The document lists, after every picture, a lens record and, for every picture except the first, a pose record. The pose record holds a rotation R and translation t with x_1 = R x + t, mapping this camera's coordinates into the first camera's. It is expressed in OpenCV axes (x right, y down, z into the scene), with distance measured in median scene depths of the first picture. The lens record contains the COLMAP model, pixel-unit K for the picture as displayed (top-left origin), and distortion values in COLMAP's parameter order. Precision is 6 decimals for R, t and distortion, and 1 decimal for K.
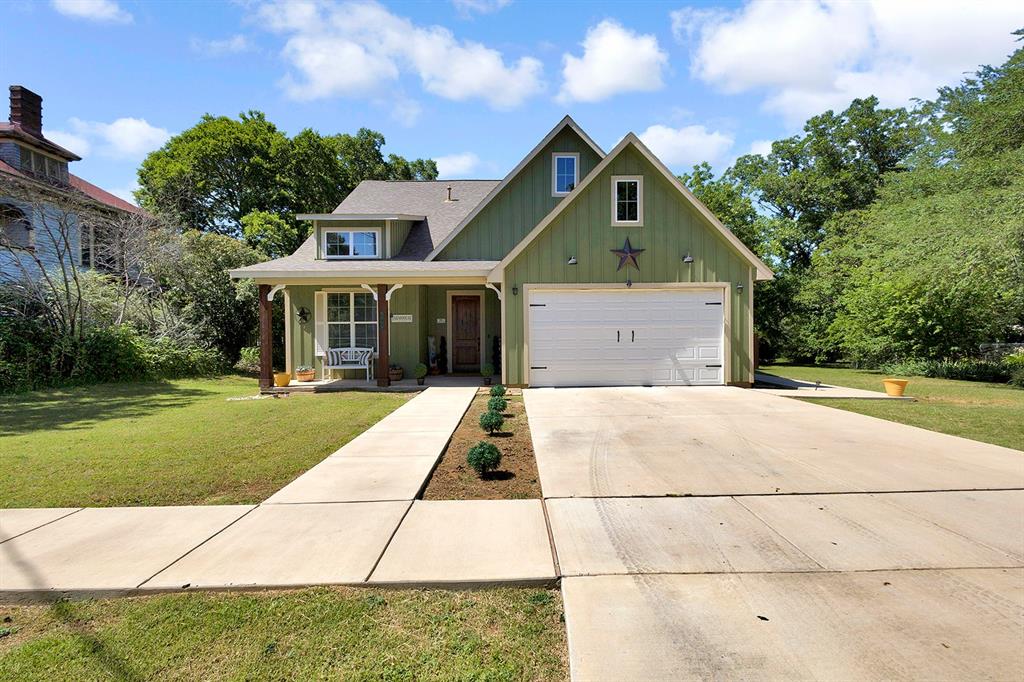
lens RADIAL K [[469.8, 0, 513.3], [0, 469.8, 340.5], [0, 0, 1]] dist [0.007902, -0.001646]
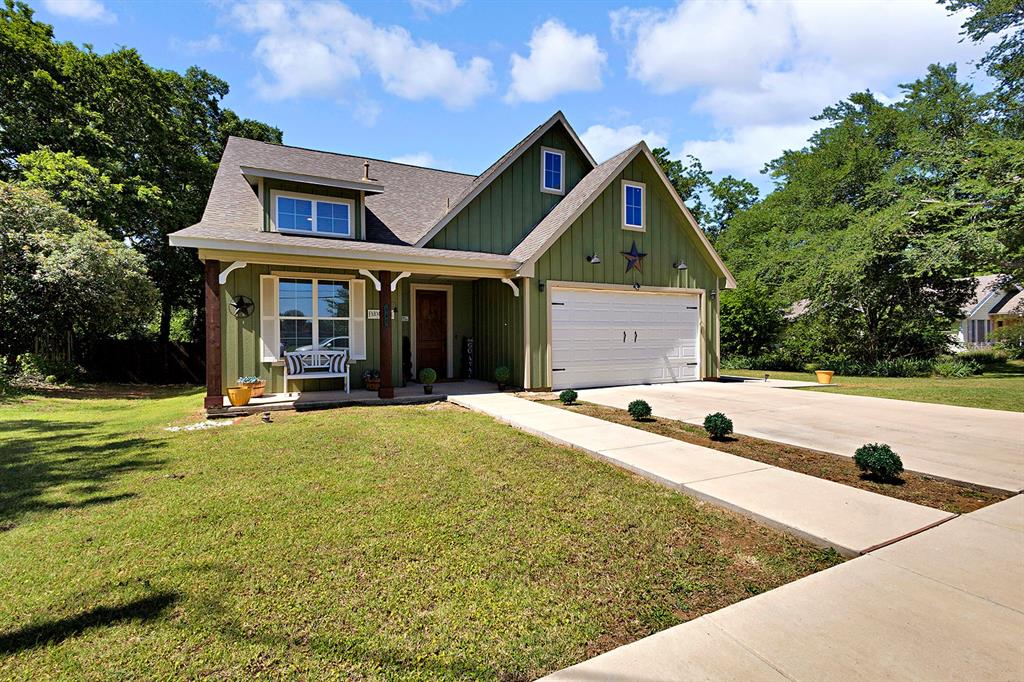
lens RADIAL K [[469.8, 0, 515.4], [0, 469.8, 339.0], [0, 0, 1]] dist [0.007902, -0.001646]
pose [[0.897744, 0.002545, 0.440509, -0.396664], [0.002349, 0.999941, -0.010564, 0.005221], [-0.440511, 0.010519, 0.897686, 0.166810]]
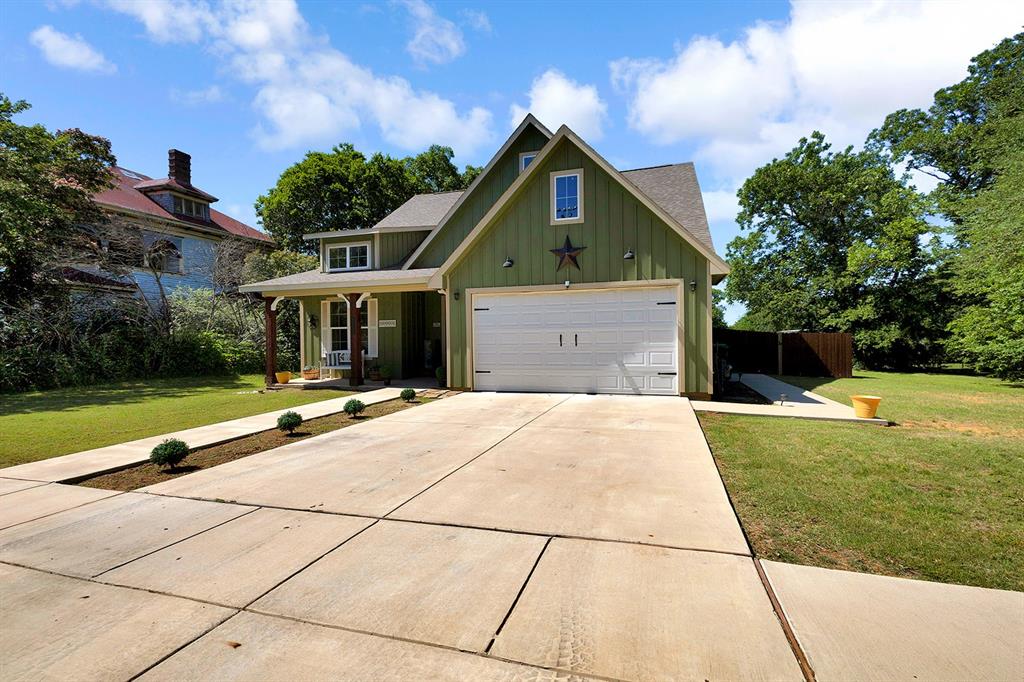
lens RADIAL K [[469.8, 0, 513.3], [0, 469.8, 341.5], [0, 0, 1]] dist [0.007902, -0.001646]
pose [[0.950796, -0.000007, -0.309817, 0.383631], [0.001131, 0.999993, 0.003450, -0.008870], [0.309815, -0.003631, 0.950790, 0.059411]]
